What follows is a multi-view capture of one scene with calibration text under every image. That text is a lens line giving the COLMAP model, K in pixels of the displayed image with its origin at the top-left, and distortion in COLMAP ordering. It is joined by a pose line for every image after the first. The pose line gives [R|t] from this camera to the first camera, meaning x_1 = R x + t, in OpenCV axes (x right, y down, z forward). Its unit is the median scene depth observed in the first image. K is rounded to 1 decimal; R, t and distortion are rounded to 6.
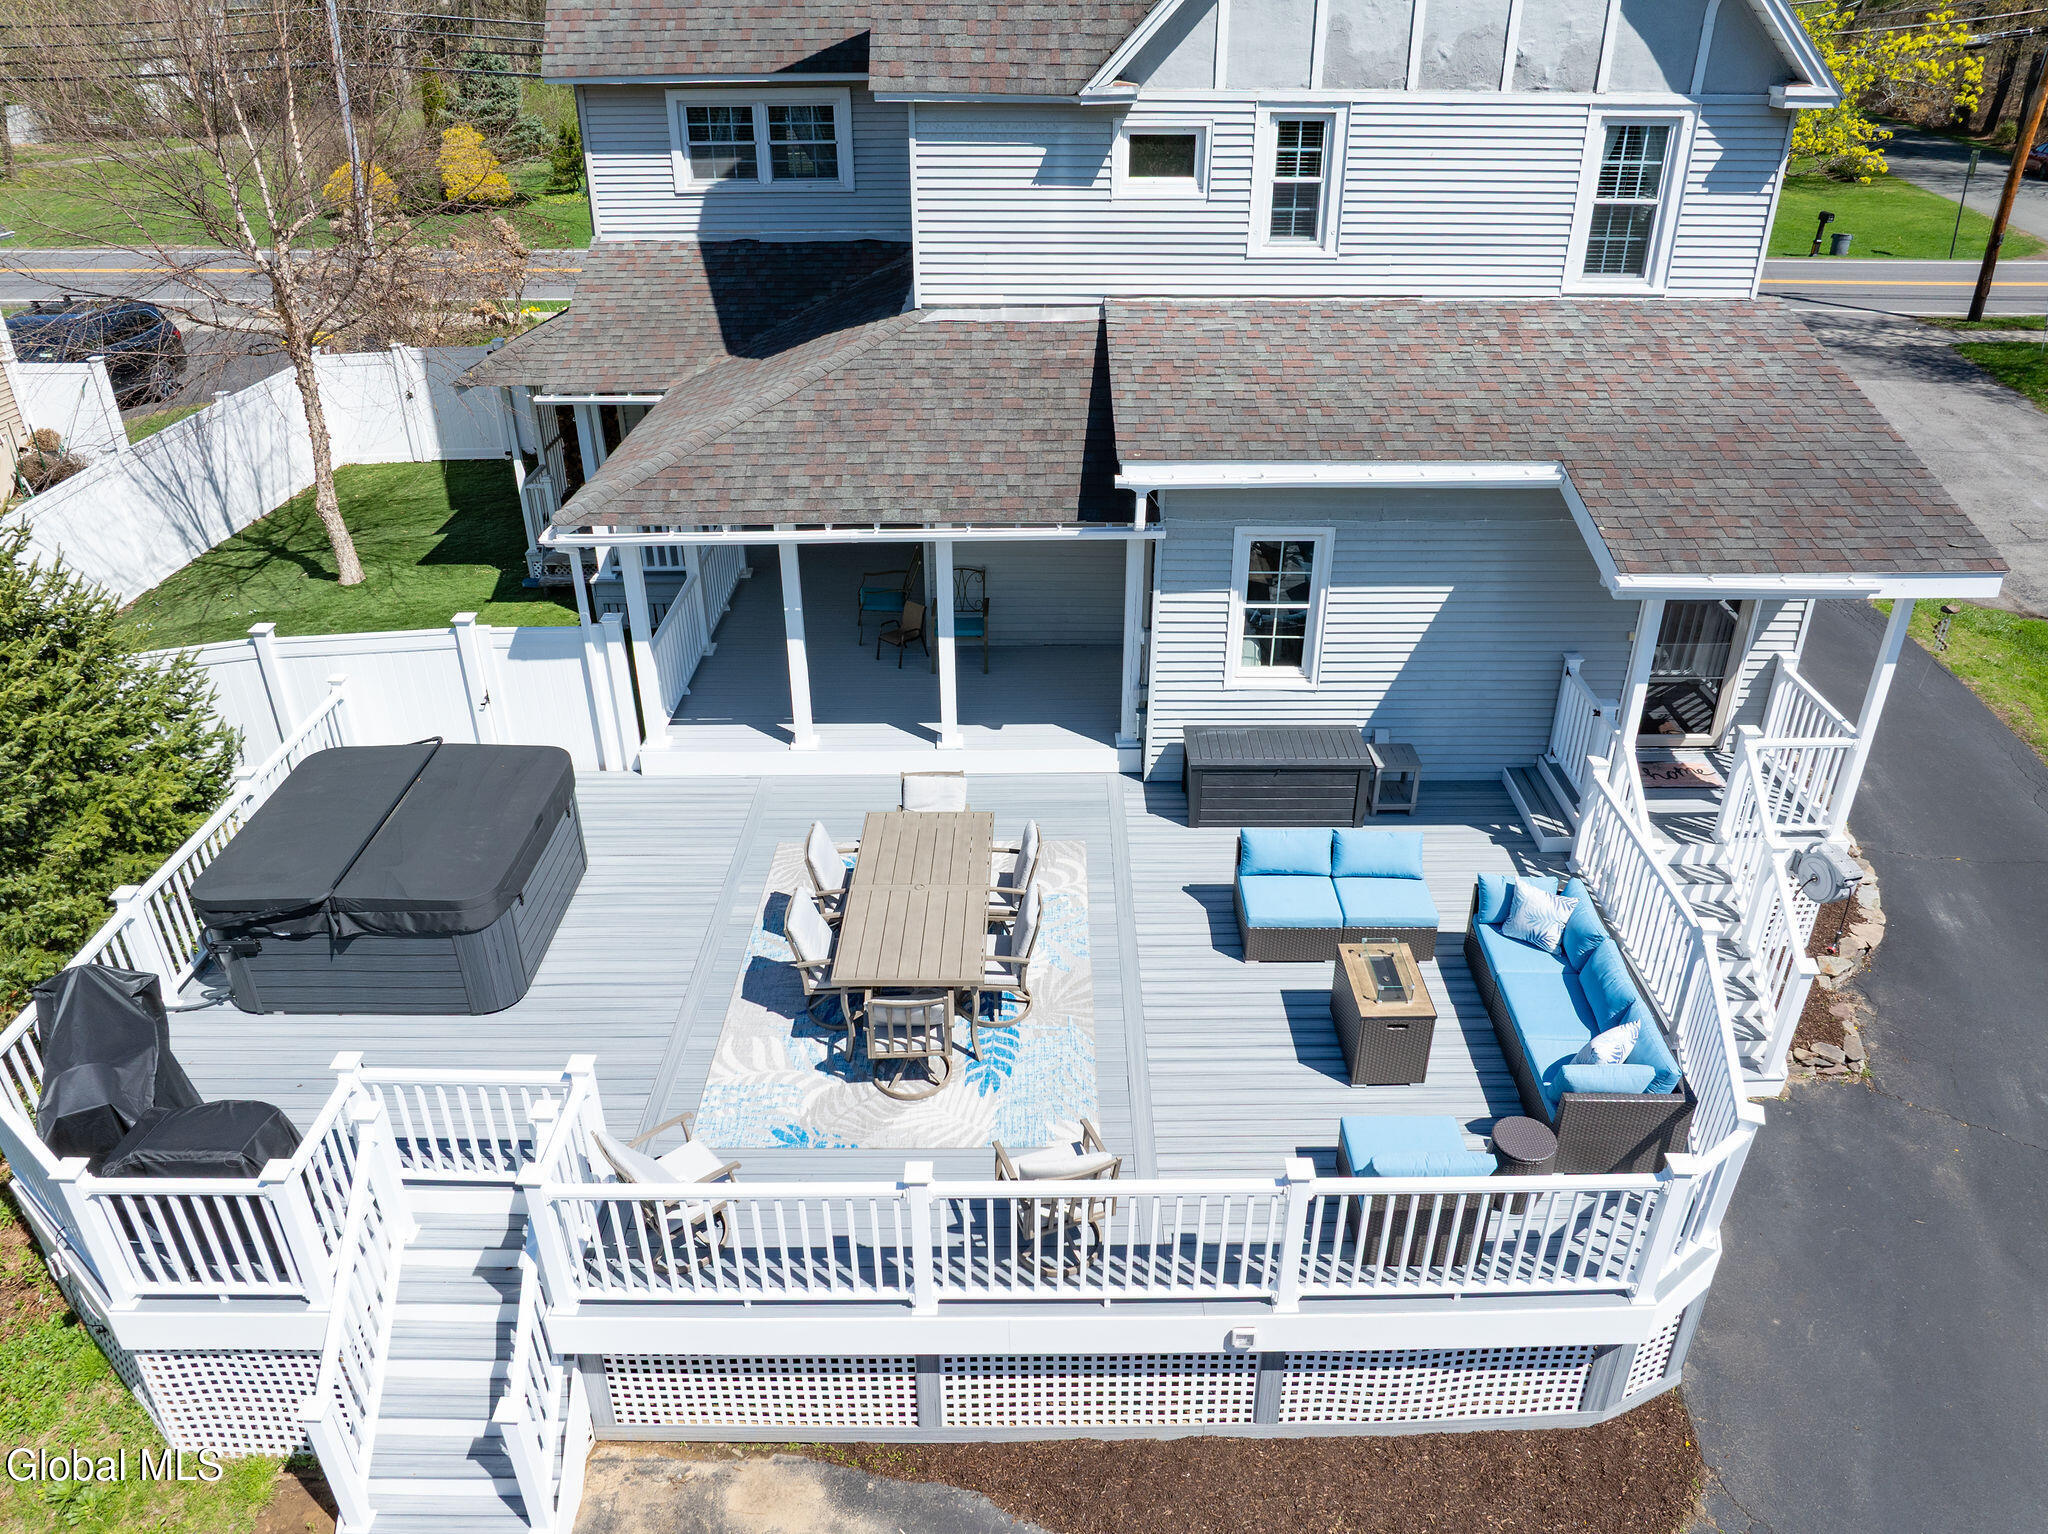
lens RADIAL K [[1440.3, 0, 1030.6], [0, 1440.3, 770.0], [0, 0, 1]] dist [-0.038385, 0.001474]
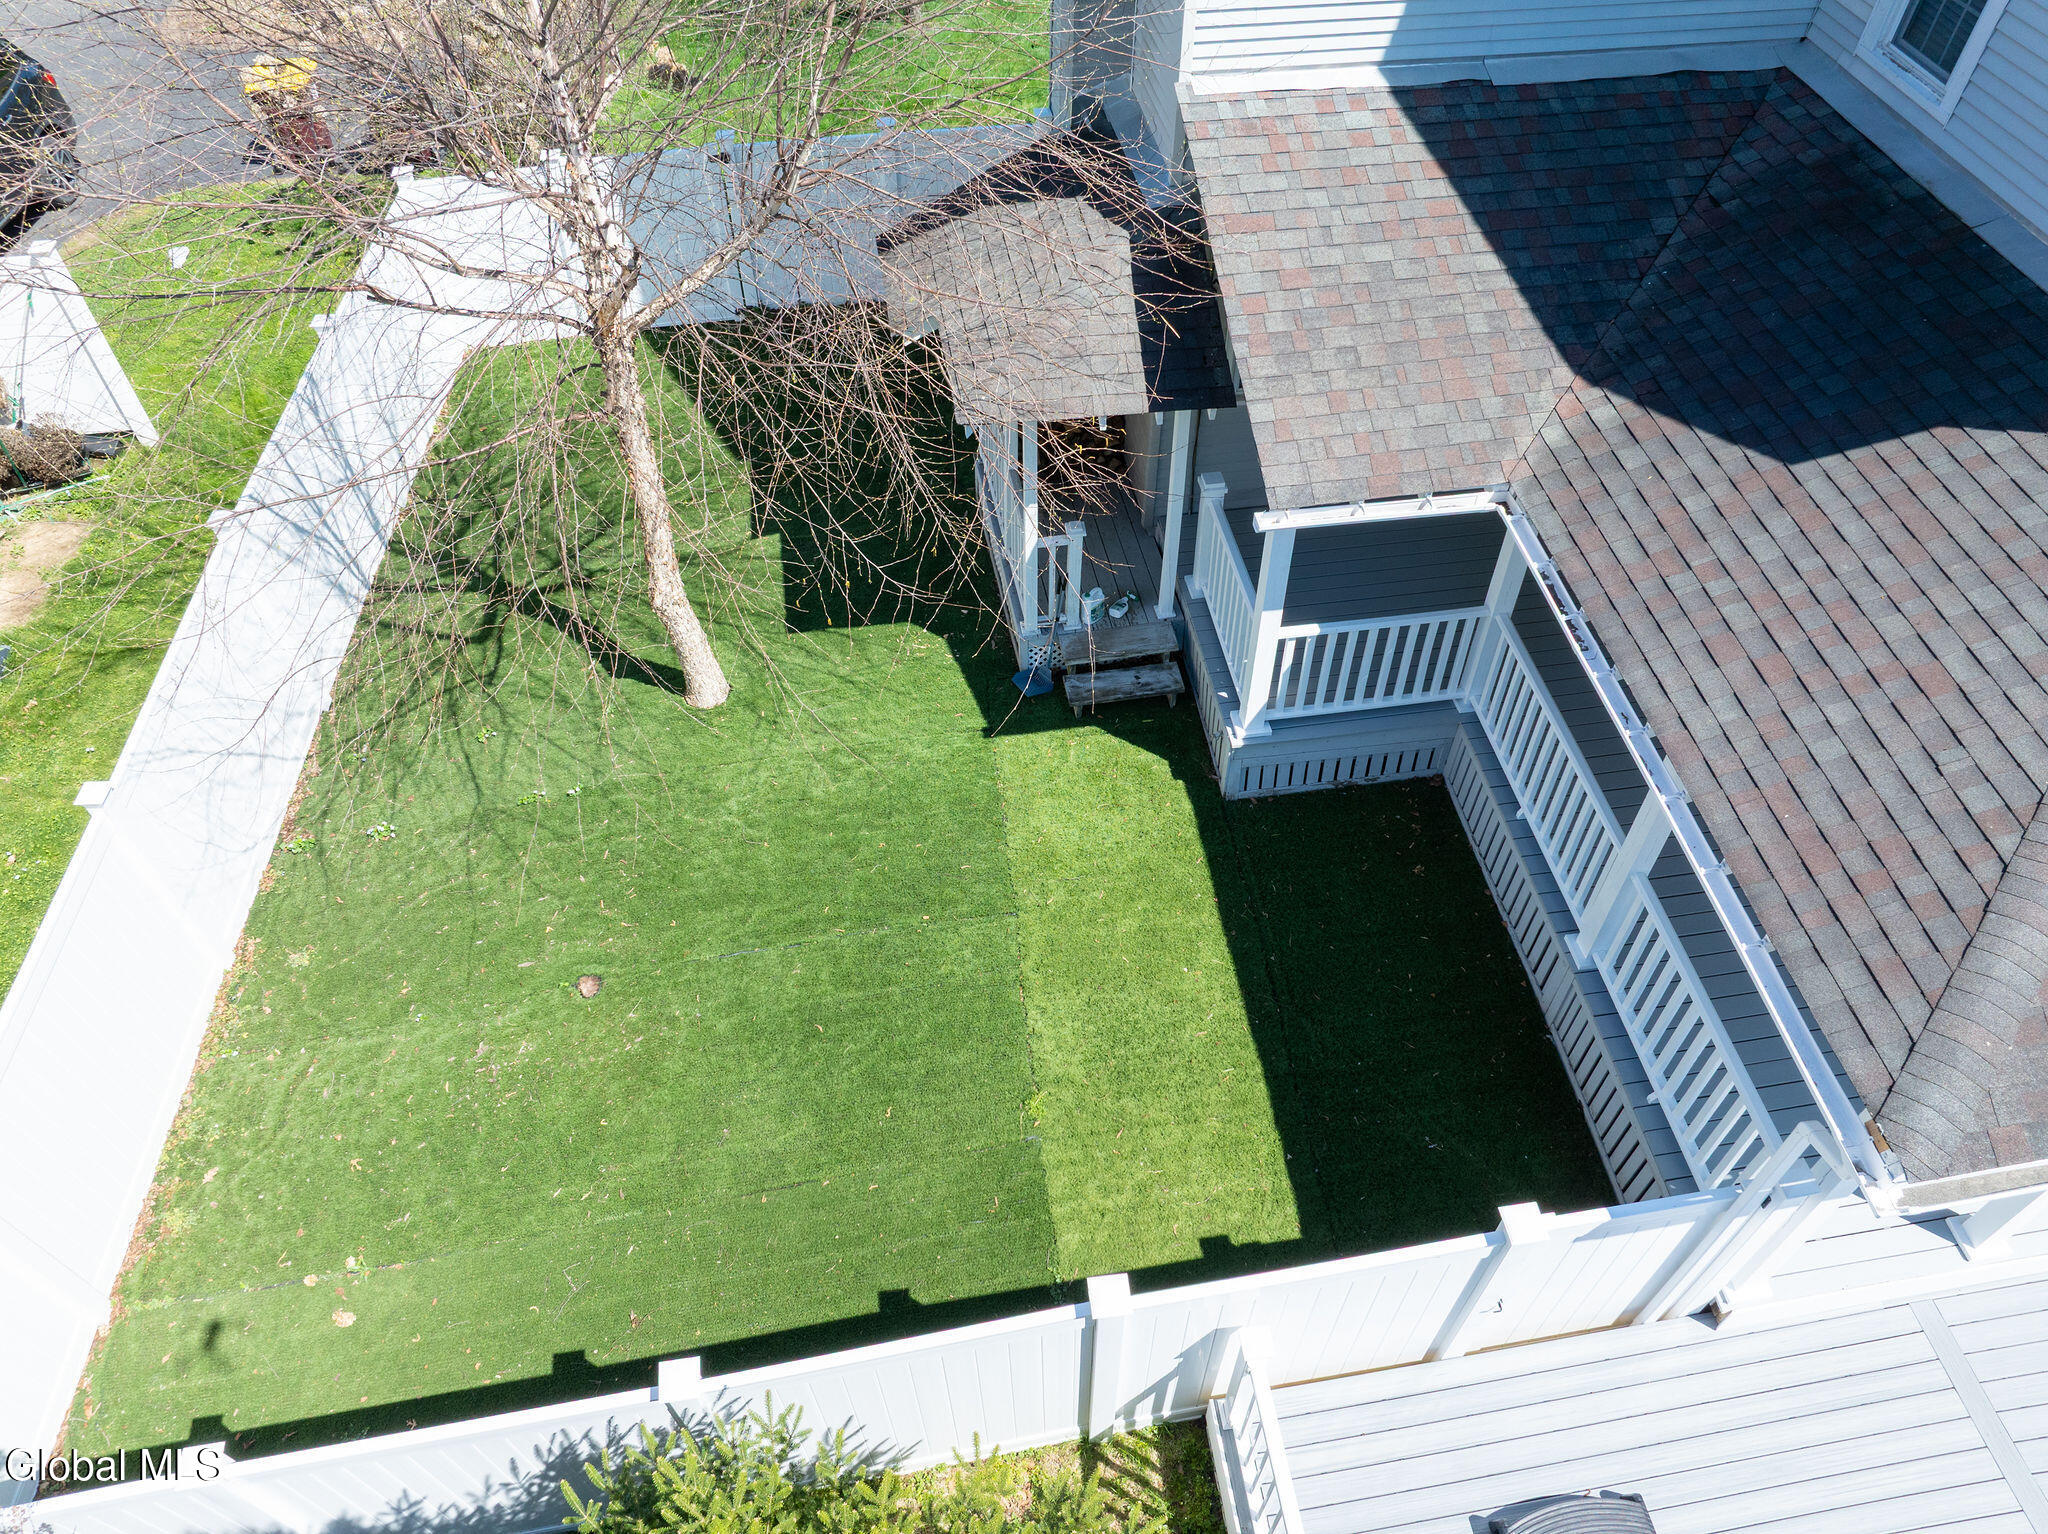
lens RADIAL K [[1440.3, 0, 1027.8], [0, 1440.3, 764.5], [0, 0, 1]] dist [-0.038385, 0.001474]
pose [[0.990264, -0.109623, 0.085792, -0.562301], [0.074900, 0.939093, 0.335402, -0.418081], [-0.117334, -0.325711, 0.938160, 0.579306]]
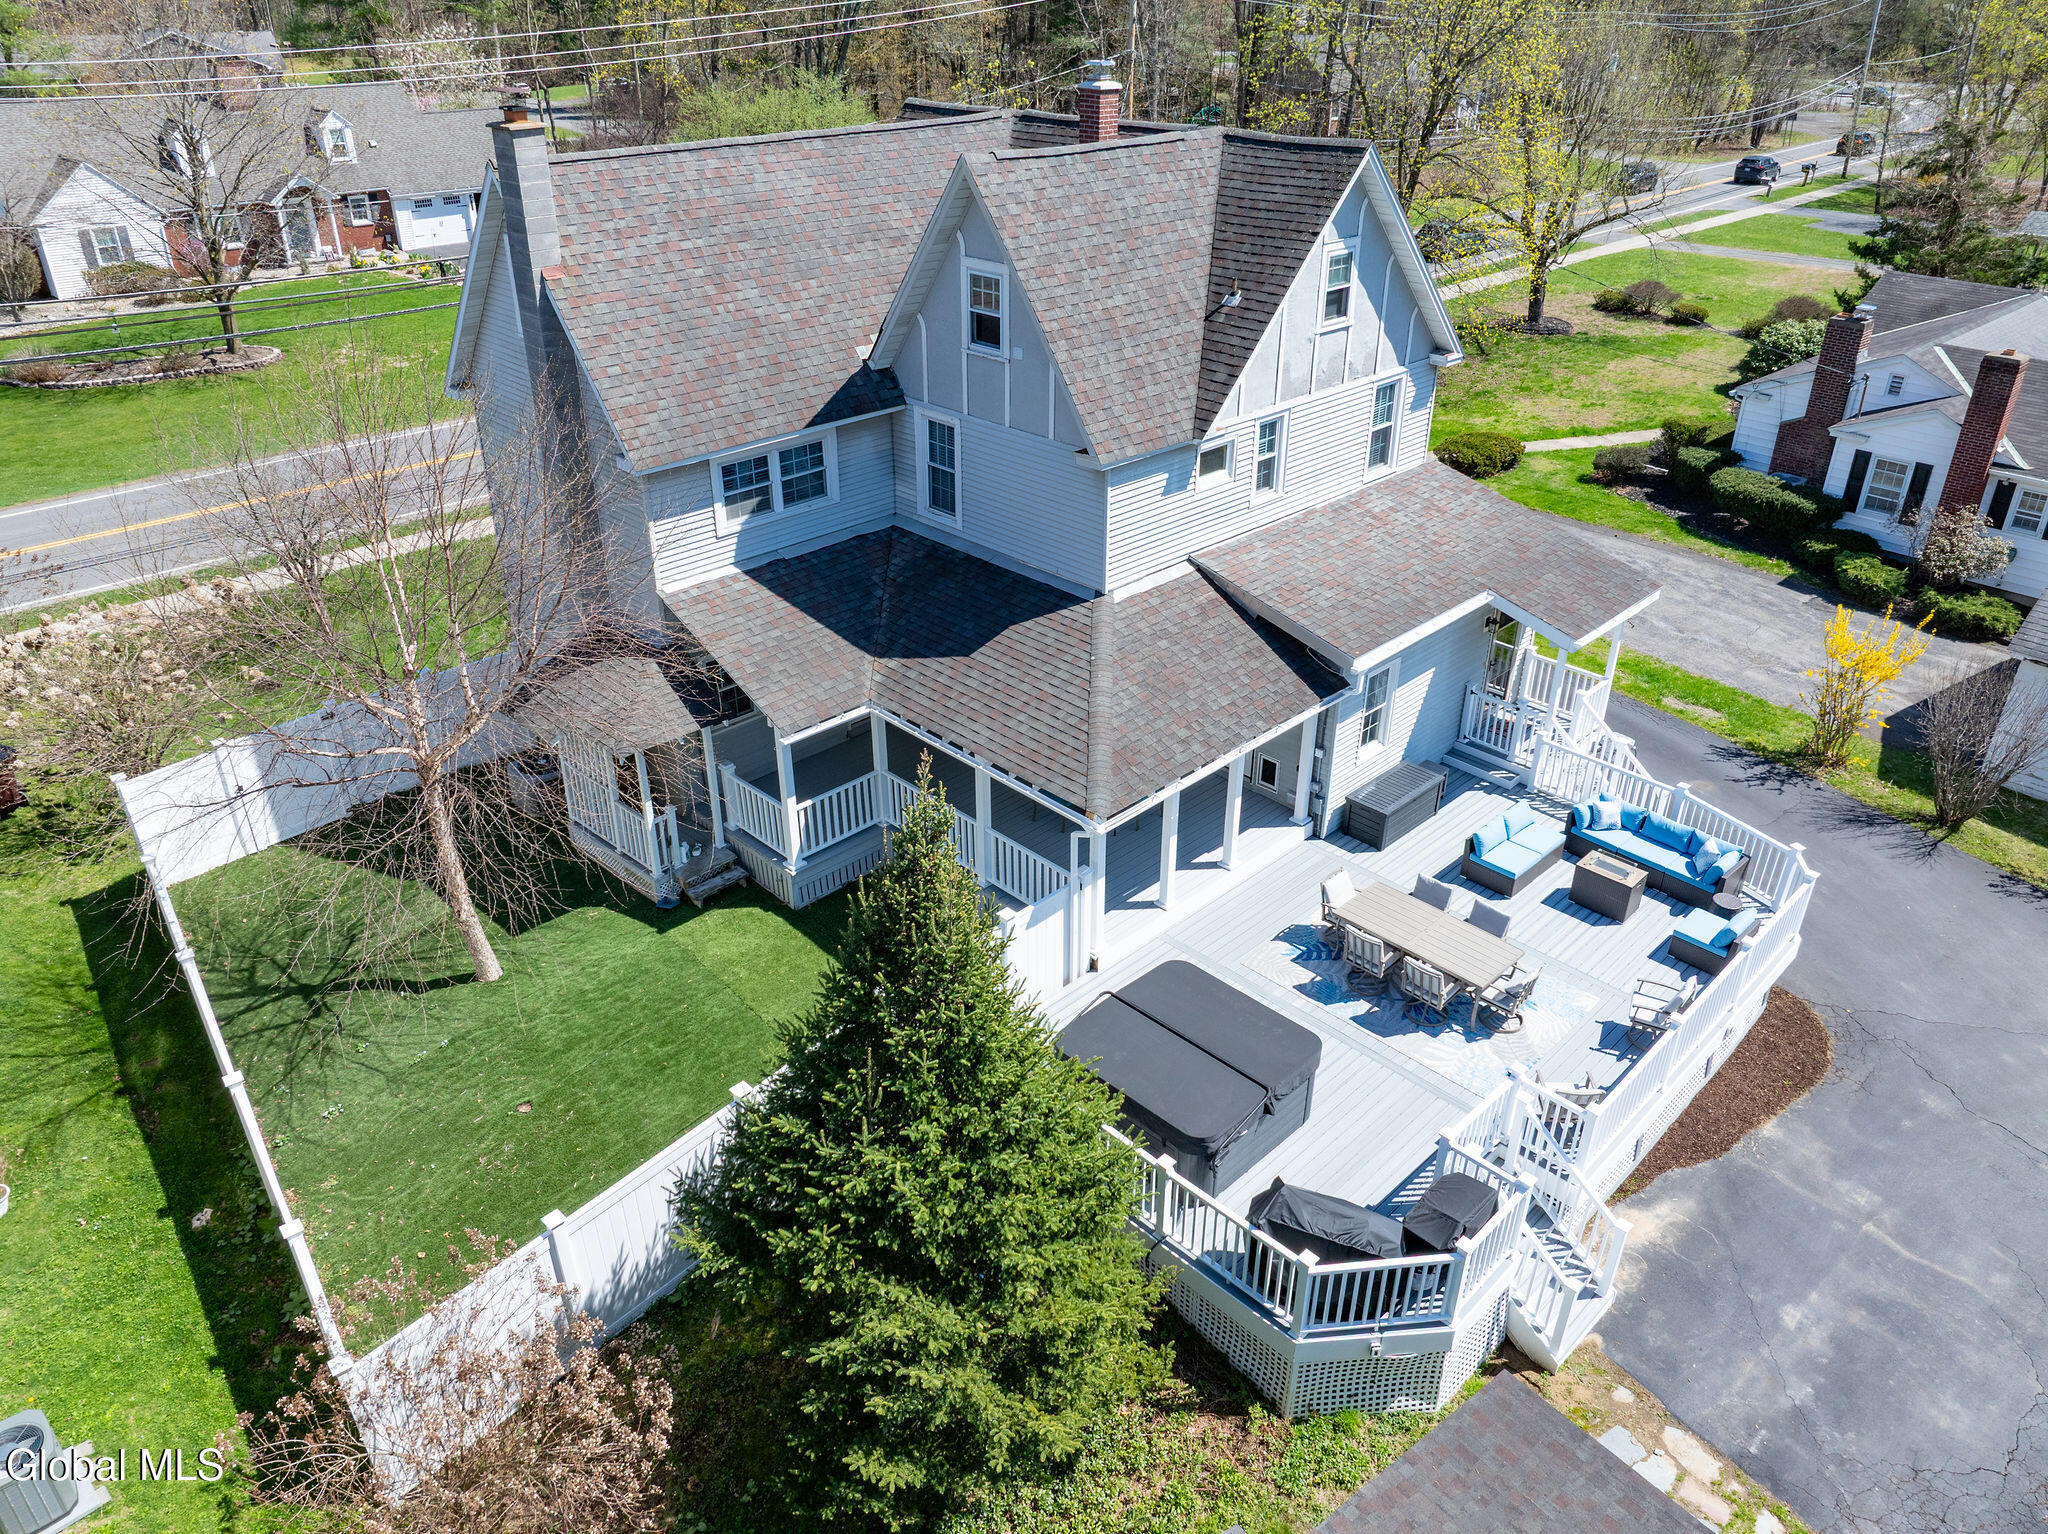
lens RADIAL K [[1440.3, 0, 1031.3], [0, 1440.3, 771.9], [0, 0, 1]] dist [-0.038385, 0.001474]
pose [[0.715861, -0.343668, 0.607812, -1.086404], [0.341886, 0.931520, 0.124035, -0.366658], [-0.608815, 0.119011, 0.784334, -0.062405]]
